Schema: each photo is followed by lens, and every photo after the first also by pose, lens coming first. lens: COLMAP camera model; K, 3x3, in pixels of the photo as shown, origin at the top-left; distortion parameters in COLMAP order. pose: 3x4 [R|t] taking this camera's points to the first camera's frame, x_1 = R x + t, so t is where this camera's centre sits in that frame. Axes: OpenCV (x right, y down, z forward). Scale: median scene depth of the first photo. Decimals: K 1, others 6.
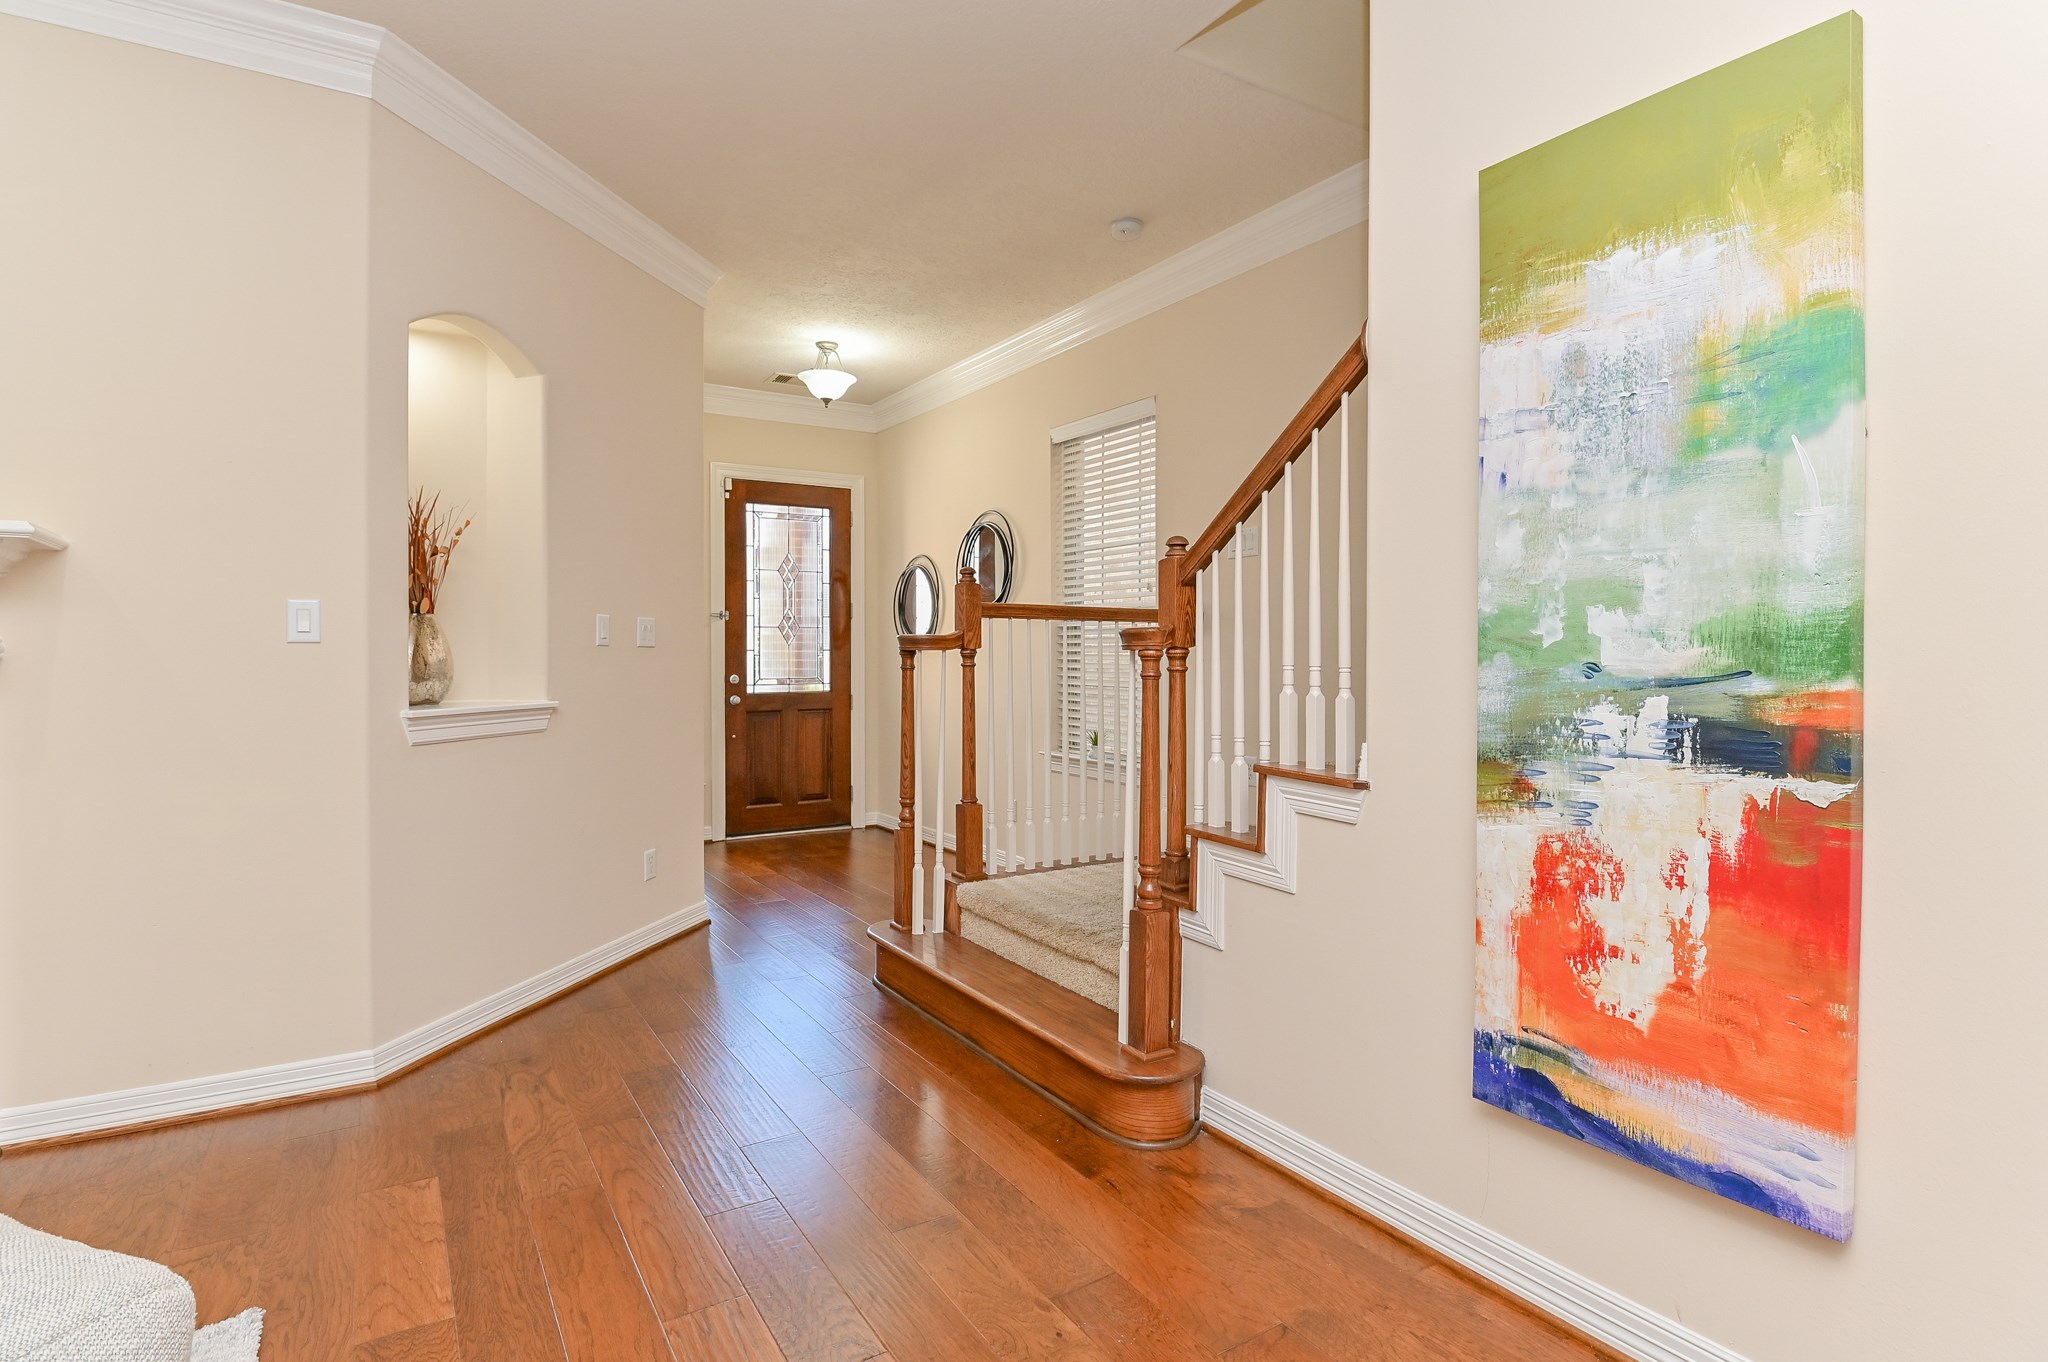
lens RADIAL K [[1001.1, 0, 1035.4], [0, 1001.1, 679.3], [0, 0, 1]] dist [-0.022567, 0.000275]
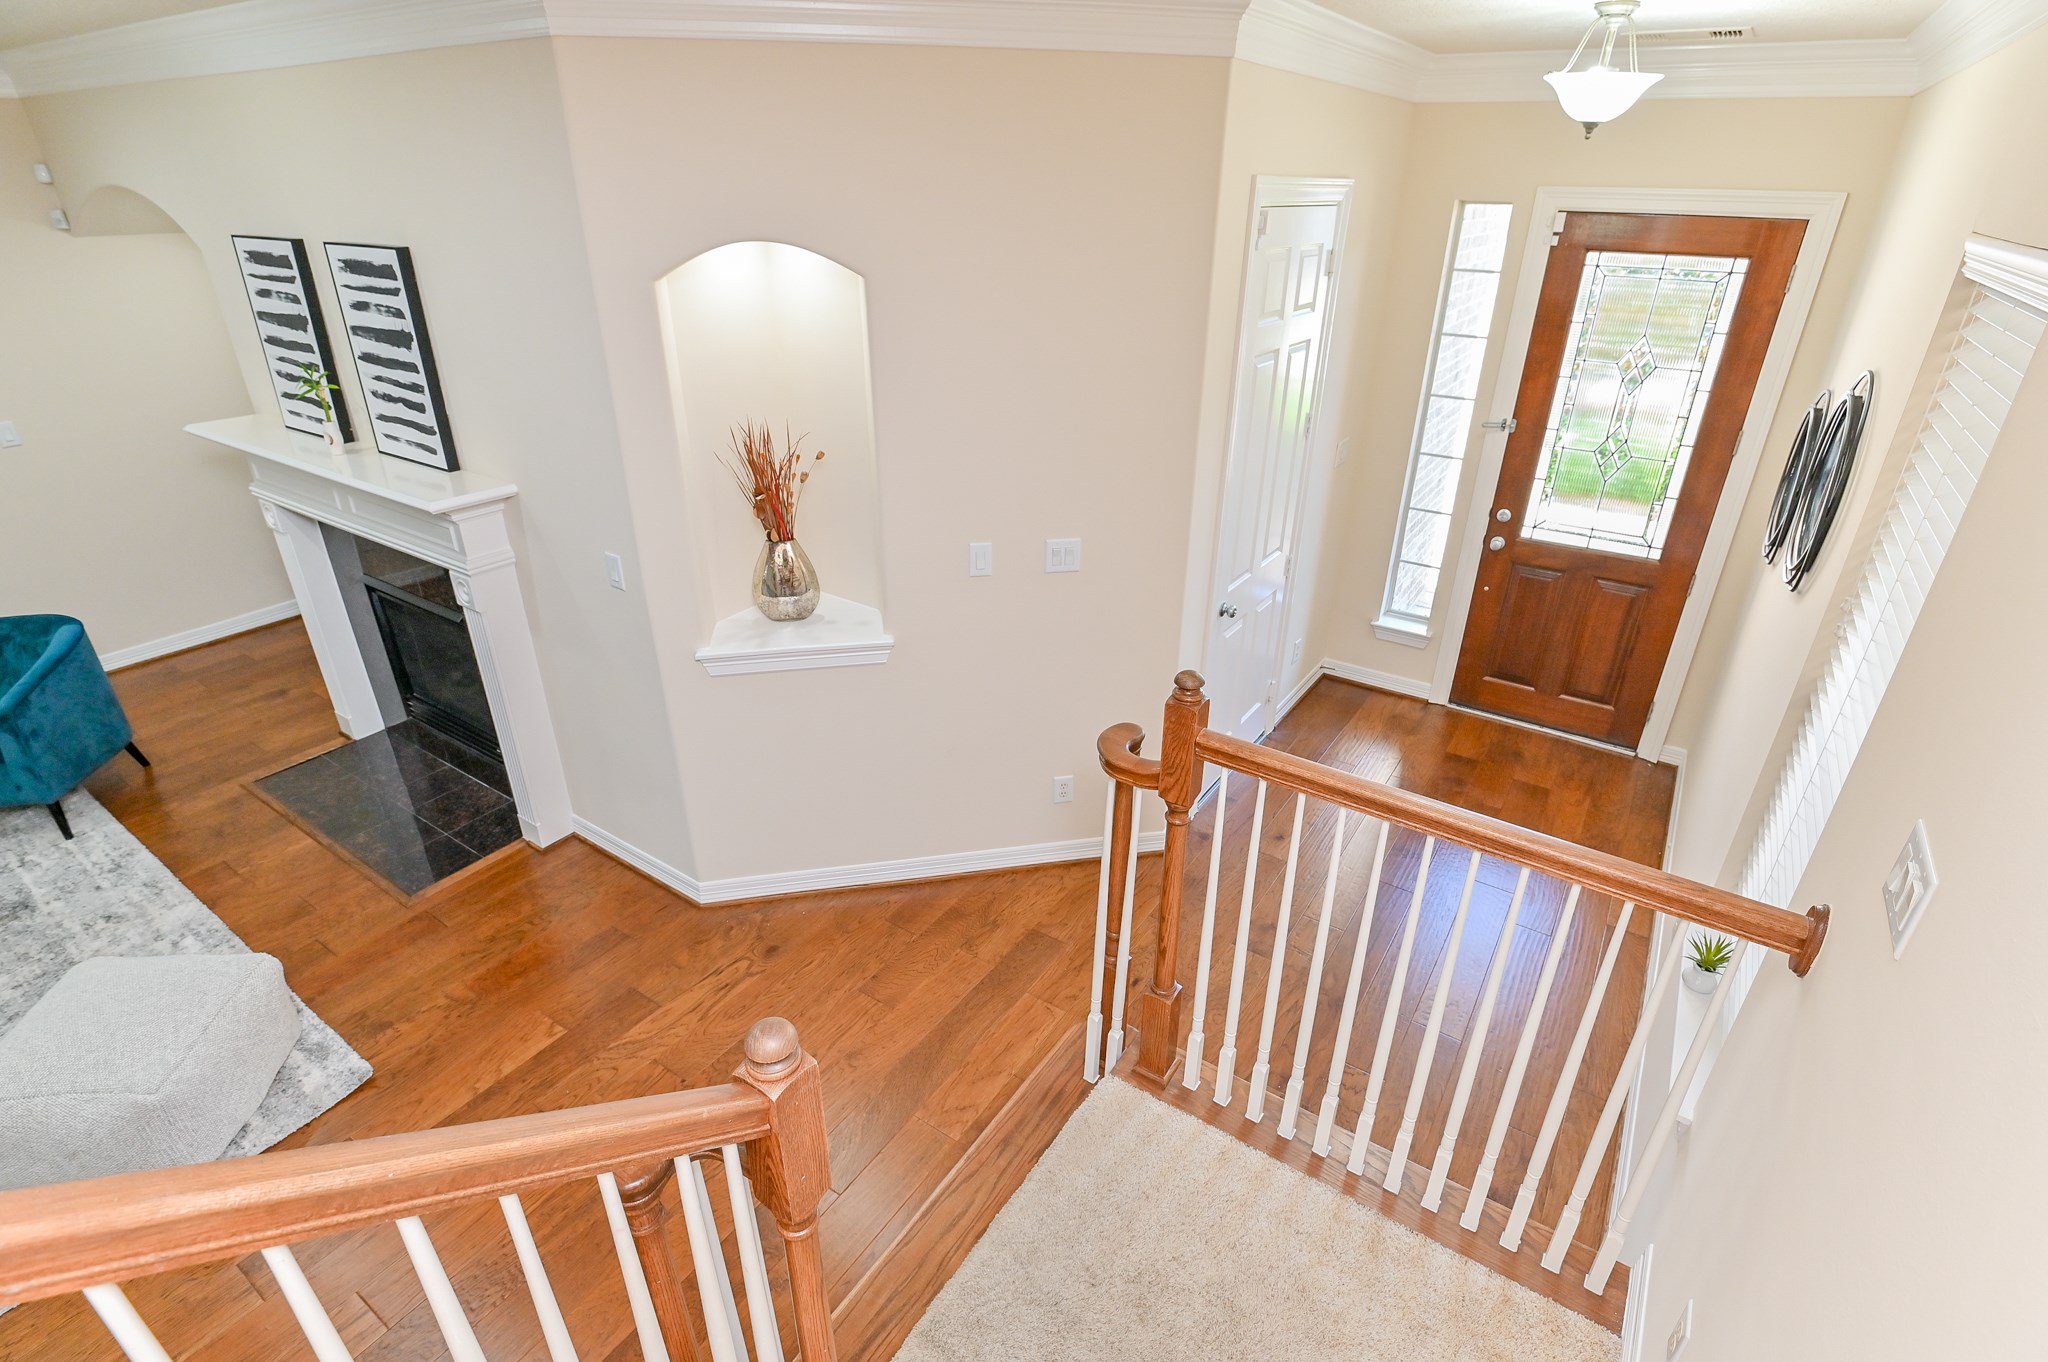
lens RADIAL K [[1001.1, 0, 1035.4], [0, 1001.1, 679.3], [0, 0, 1]] dist [-0.022567, 0.000275]
pose [[0.388303, 0.422634, -0.818902, 0.206659], [-0.029867, 0.893937, 0.447197, -0.205867], [0.921048, -0.149190, 0.359741, 0.411274]]
